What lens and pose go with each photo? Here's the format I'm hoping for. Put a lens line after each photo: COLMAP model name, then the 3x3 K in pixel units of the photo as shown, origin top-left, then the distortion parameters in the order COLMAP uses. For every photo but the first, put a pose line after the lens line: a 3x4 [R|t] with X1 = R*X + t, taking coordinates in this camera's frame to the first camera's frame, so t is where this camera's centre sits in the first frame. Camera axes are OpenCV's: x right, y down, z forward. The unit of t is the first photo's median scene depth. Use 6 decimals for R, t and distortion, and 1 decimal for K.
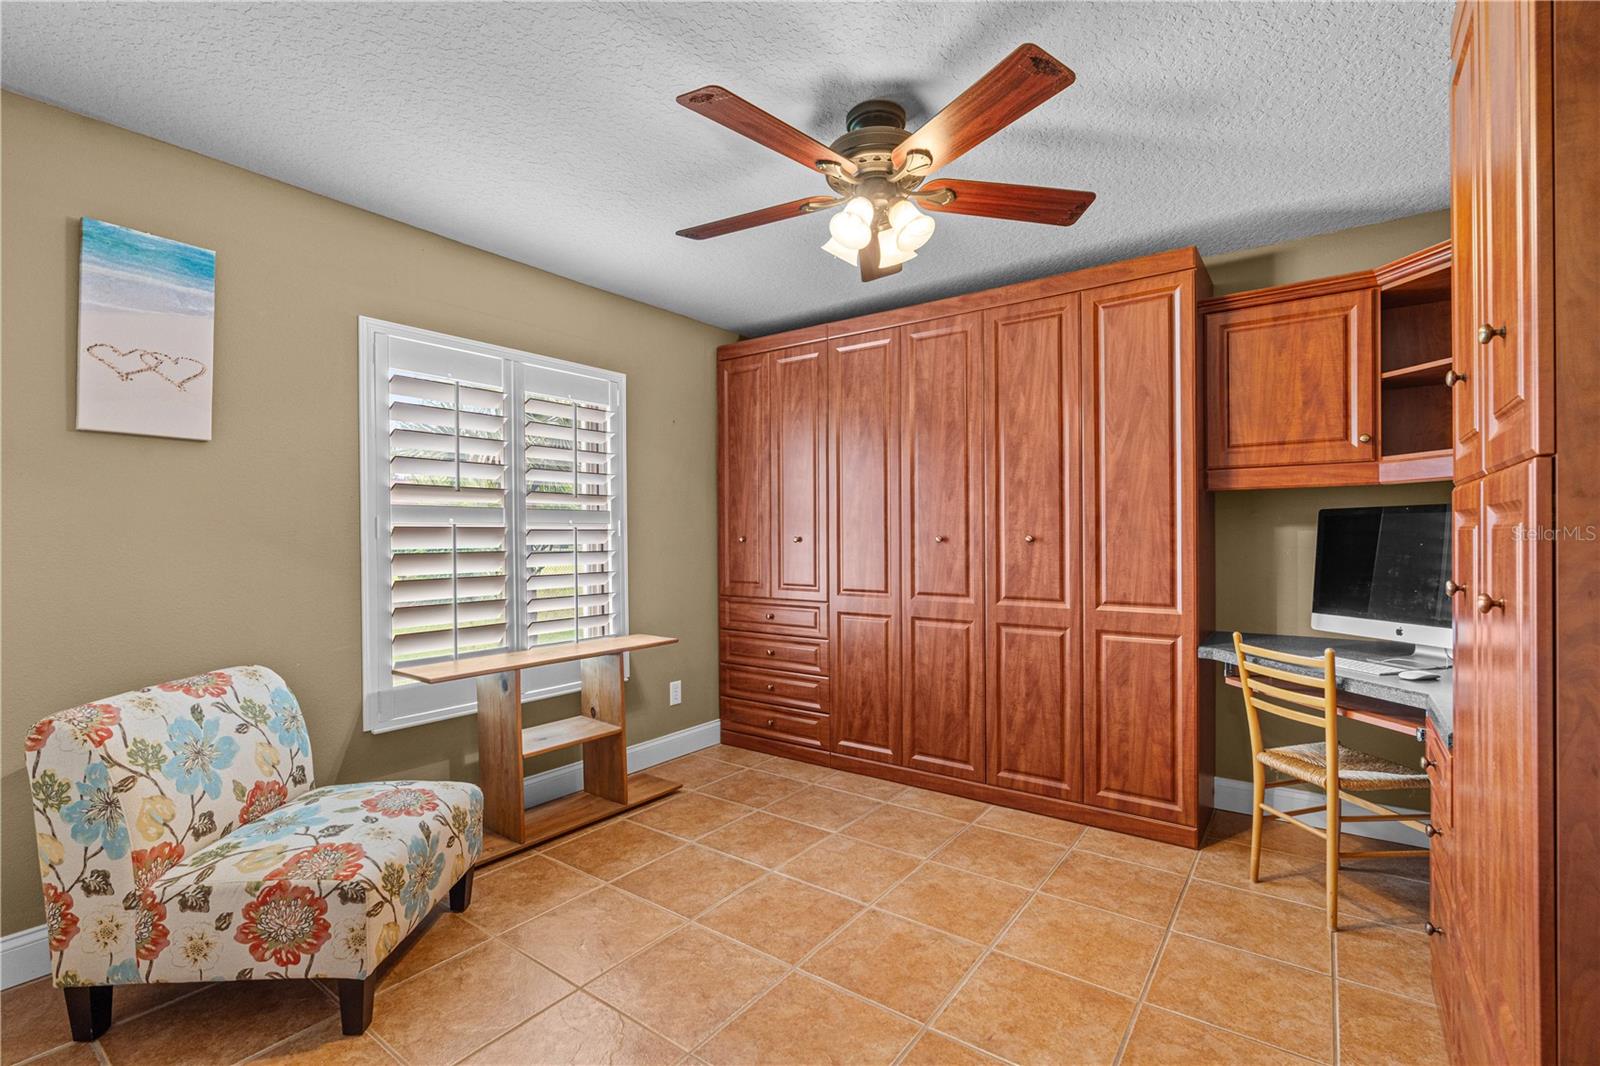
lens RADIAL K [[721.0, 0, 811.0], [0, 721.0, 534.6], [0, 0, 1]] dist [-0.011284, 0.002980]
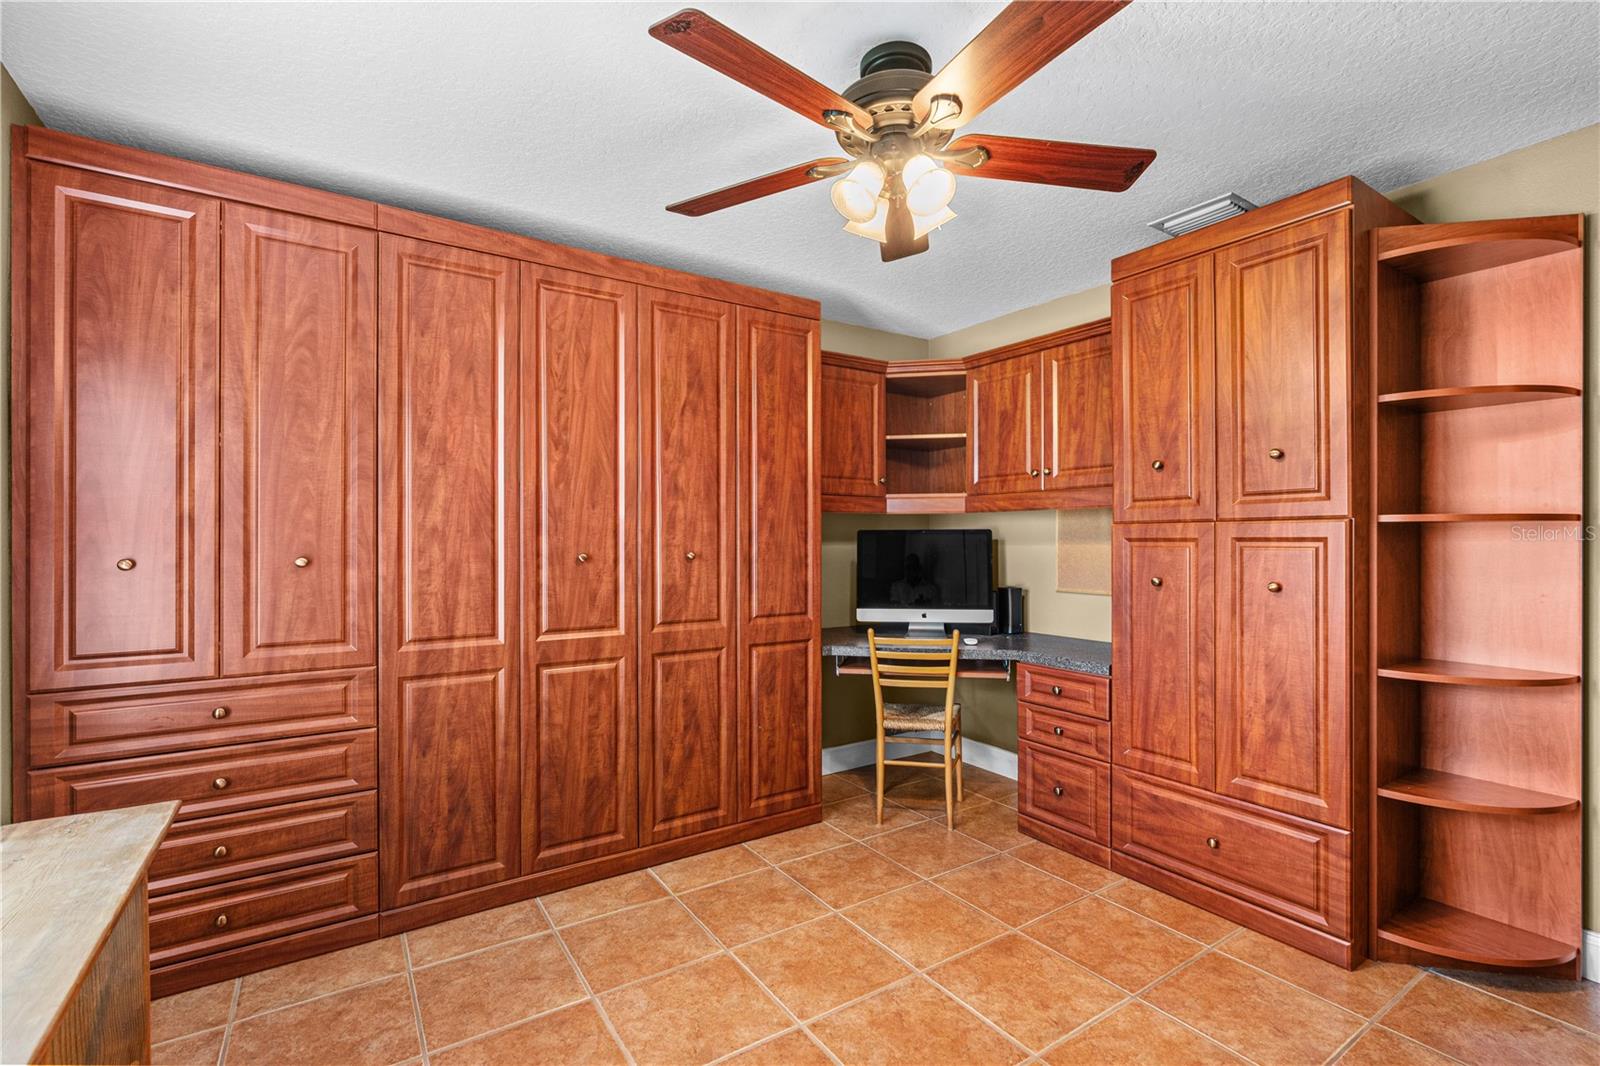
lens RADIAL K [[721.0, 0, 809.3], [0, 721.0, 538.1], [0, 0, 1]] dist [-0.011284, 0.002980]
pose [[0.341876, 0.008208, 0.939709, -0.507885], [-0.000896, 0.999964, -0.008409, -0.008562], [-0.939745, 0.002033, 0.341871, 0.555118]]
